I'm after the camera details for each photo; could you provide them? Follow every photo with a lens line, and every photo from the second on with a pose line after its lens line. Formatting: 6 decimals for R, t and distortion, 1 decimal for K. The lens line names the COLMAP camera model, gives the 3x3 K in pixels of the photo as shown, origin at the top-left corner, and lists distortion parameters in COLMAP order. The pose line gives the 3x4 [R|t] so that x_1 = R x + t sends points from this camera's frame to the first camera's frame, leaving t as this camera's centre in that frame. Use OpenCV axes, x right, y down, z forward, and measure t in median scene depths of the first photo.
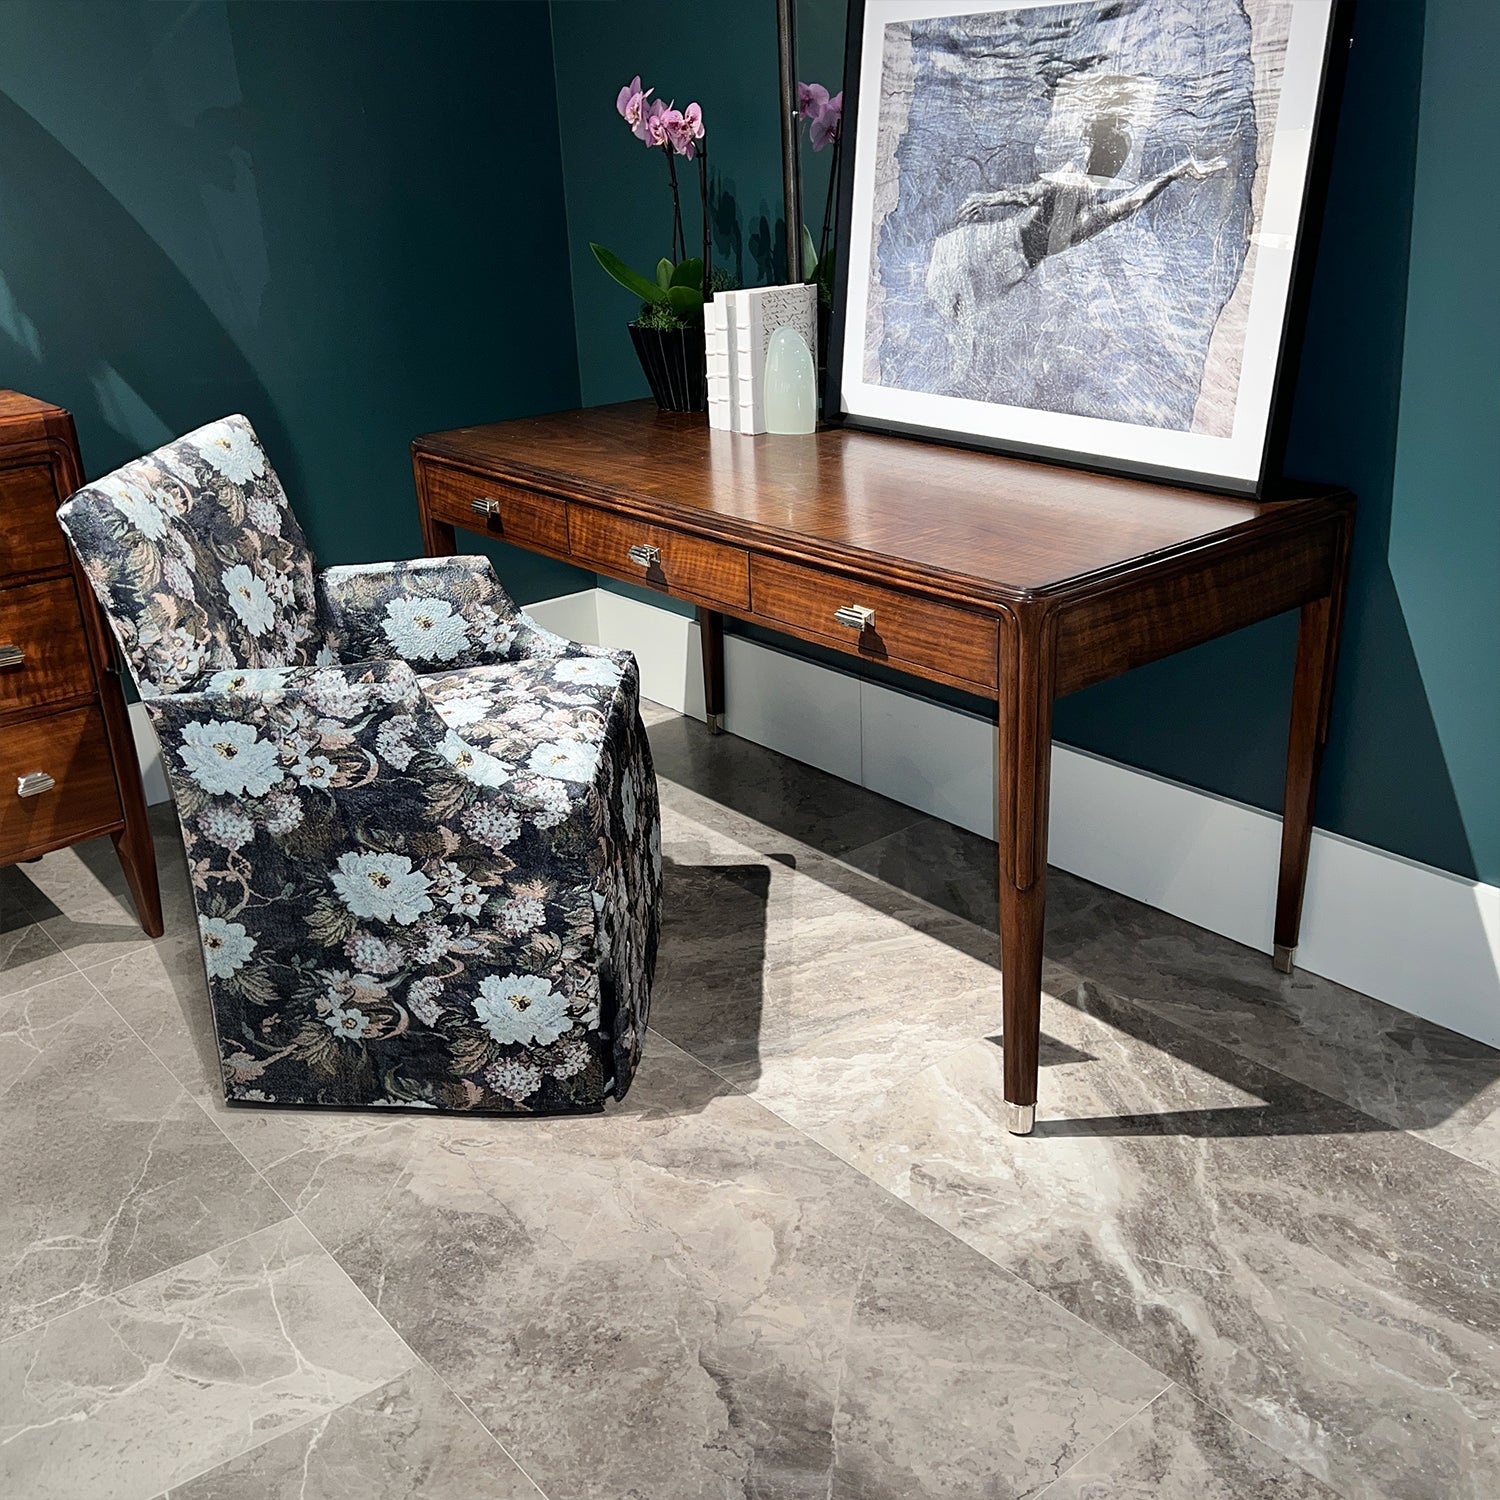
lens RADIAL K [[1557.6, 0, 749.5], [0, 1557.6, 750.7], [0, 0, 1]] dist [-0.030177, 0.000000]
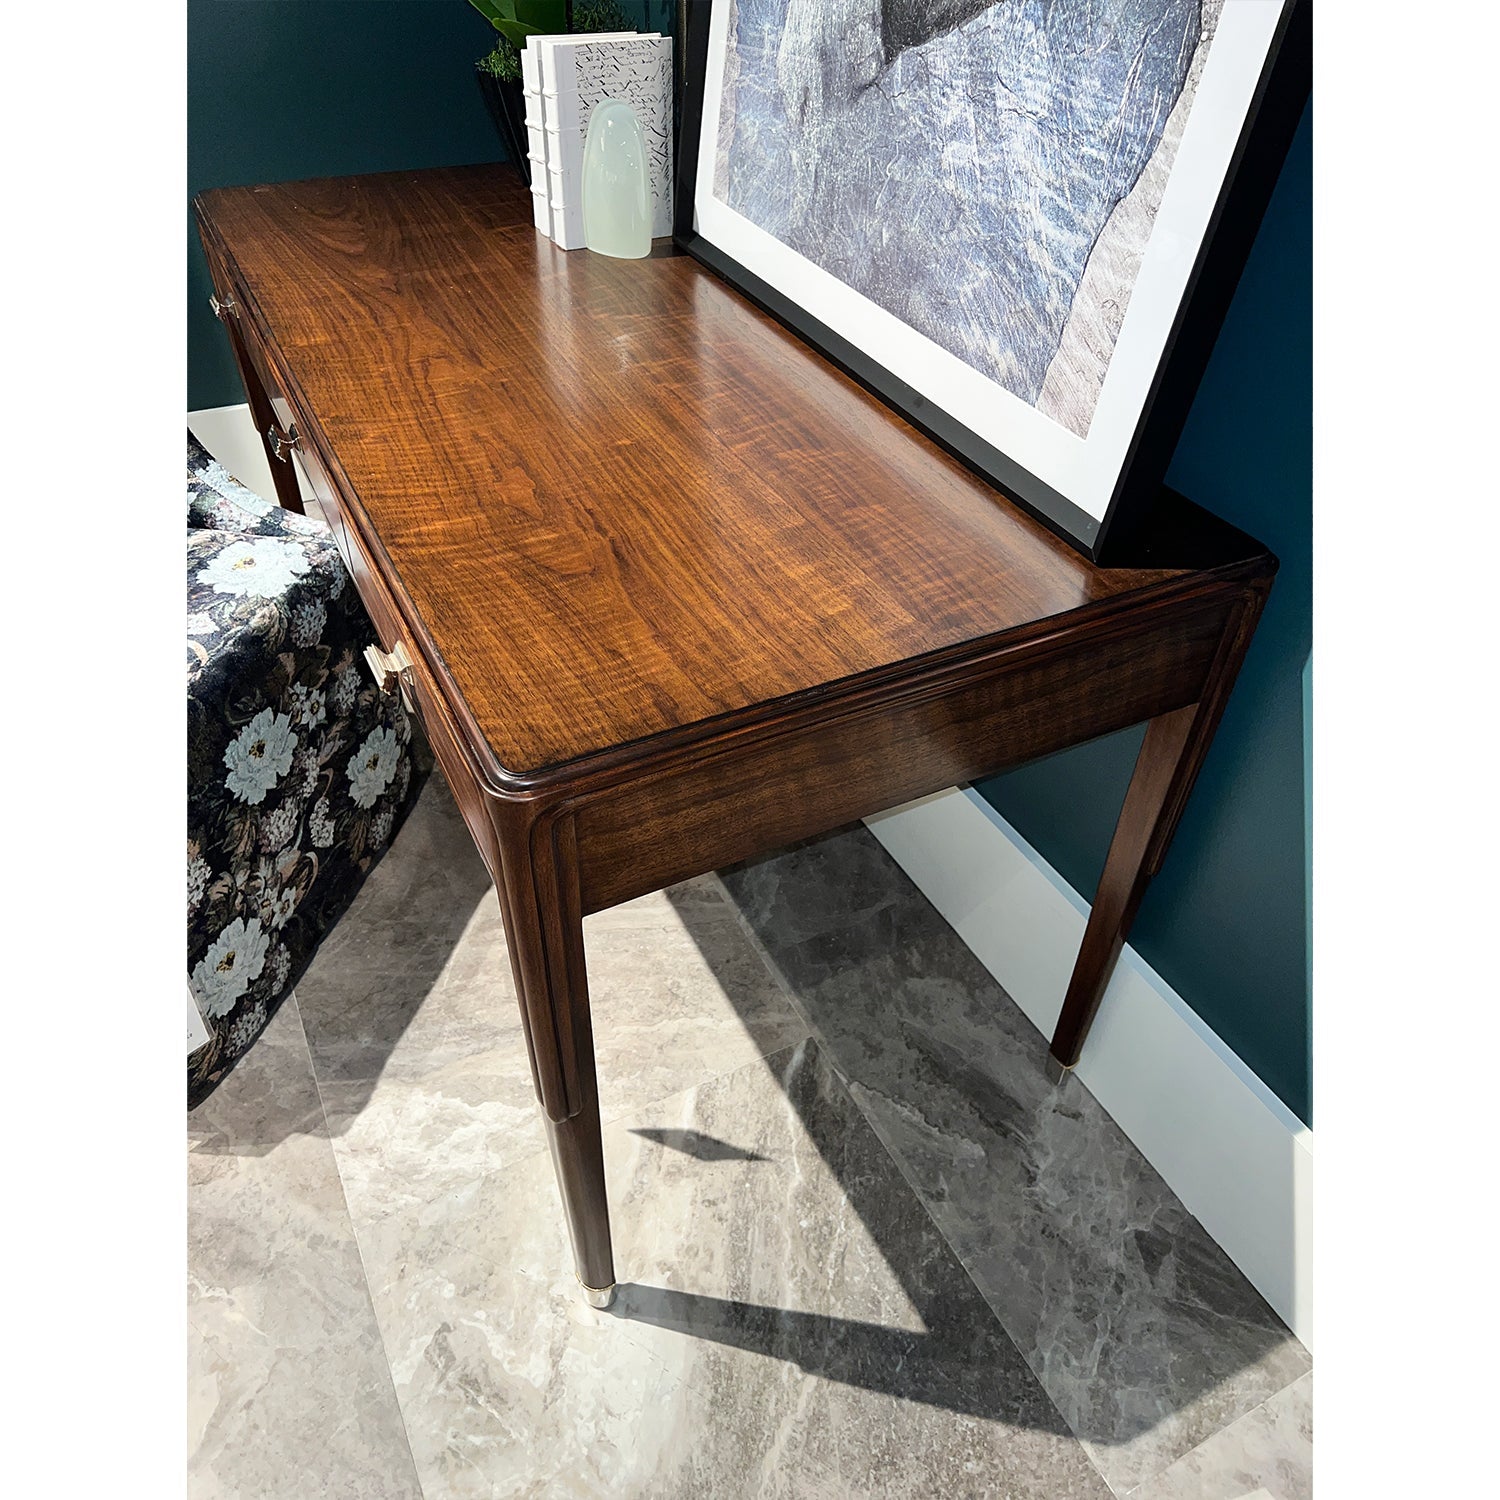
lens RADIAL K [[1154.1, 0, 753.3], [0, 1154.1, 750.2], [0, 0, 1]] dist [-0.007636, -0.003478]
pose [[0.975574, 0.188811, -0.112279, 0.244741], [-0.145135, 0.937672, 0.315765, -0.199898], [0.164901, -0.291756, 0.942171, 0.497766]]
